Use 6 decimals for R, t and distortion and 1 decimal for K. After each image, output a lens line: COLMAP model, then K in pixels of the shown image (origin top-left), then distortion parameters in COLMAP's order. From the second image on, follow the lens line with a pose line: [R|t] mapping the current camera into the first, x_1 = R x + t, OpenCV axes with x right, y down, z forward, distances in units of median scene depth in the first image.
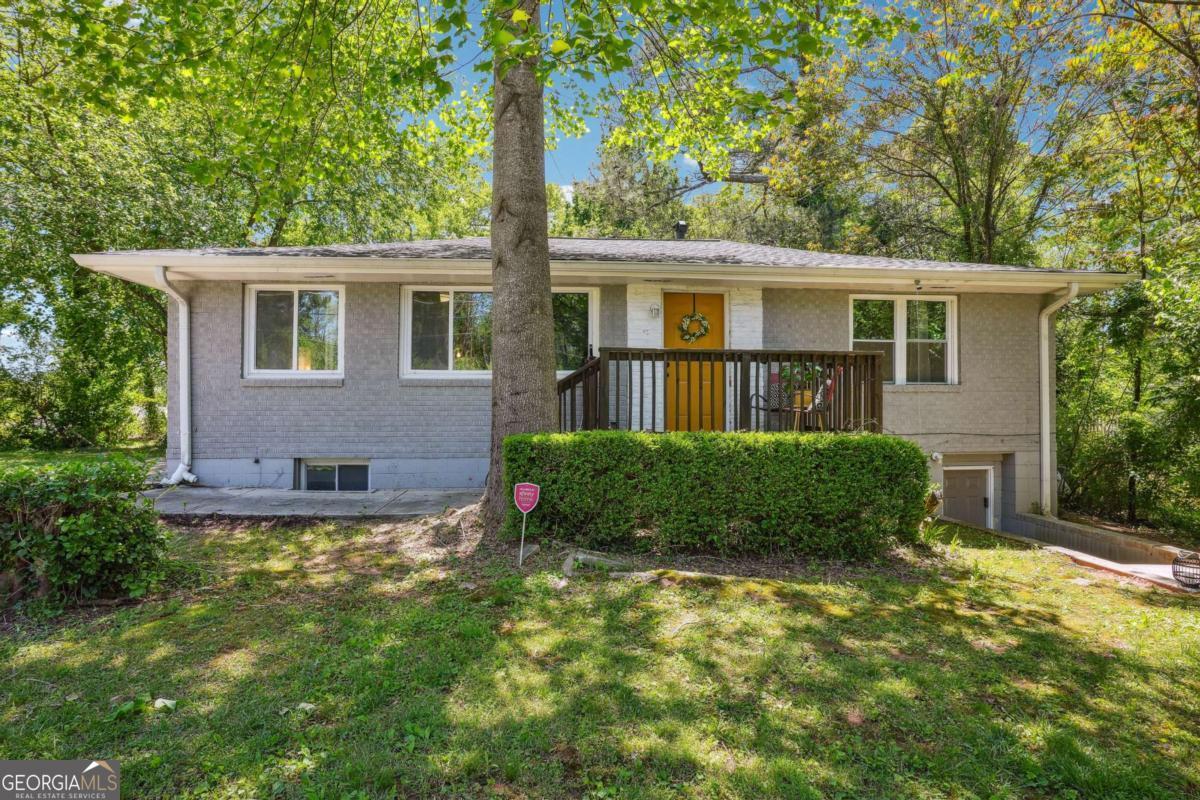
lens RADIAL K [[664.2, 0, 600.0], [0, 664.2, 400.0], [0, 0, 1]] dist [0.000197, 0.000013]
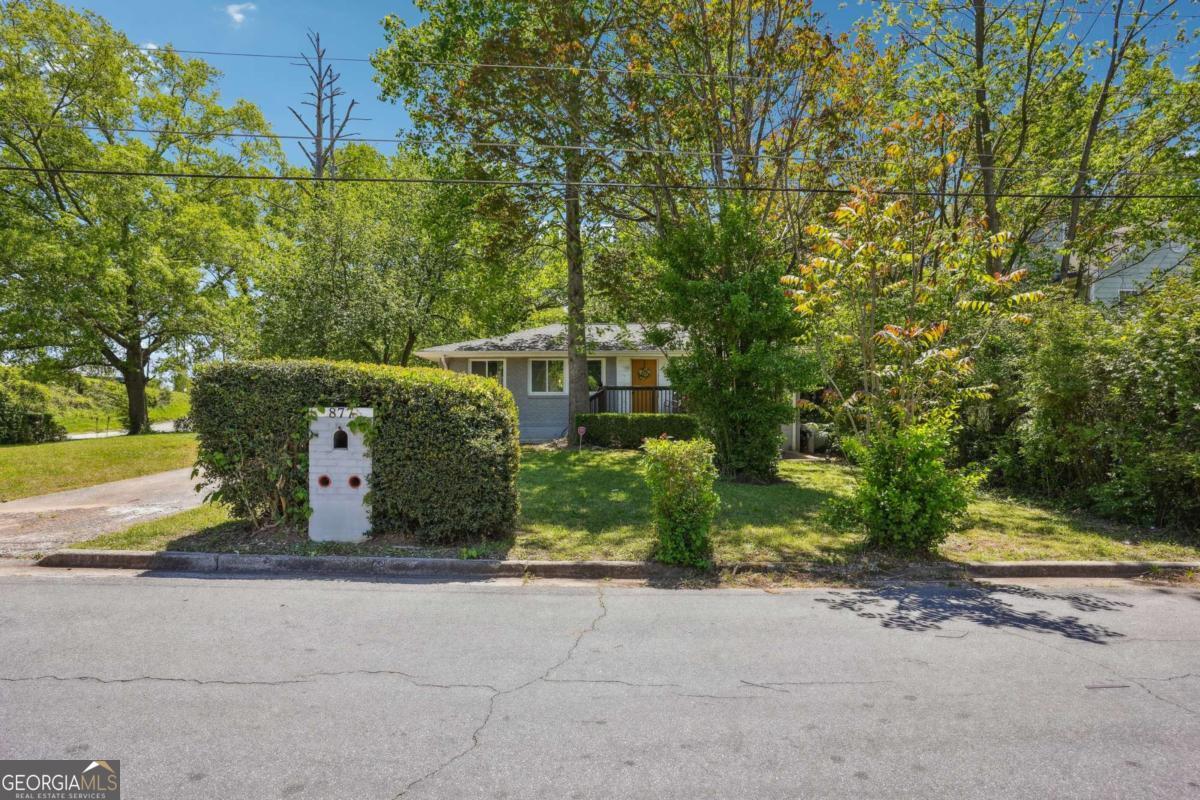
lens RADIAL K [[630.5, 0, 600.0], [0, 630.5, 400.0], [0, 0, 1]] dist [-0.000140, -0.000007]
pose [[0.999611, -0.005365, -0.027383, 0.042230], [0.004790, 0.999768, -0.021019, 0.038497], [0.027489, 0.020879, 0.999404, -1.410882]]
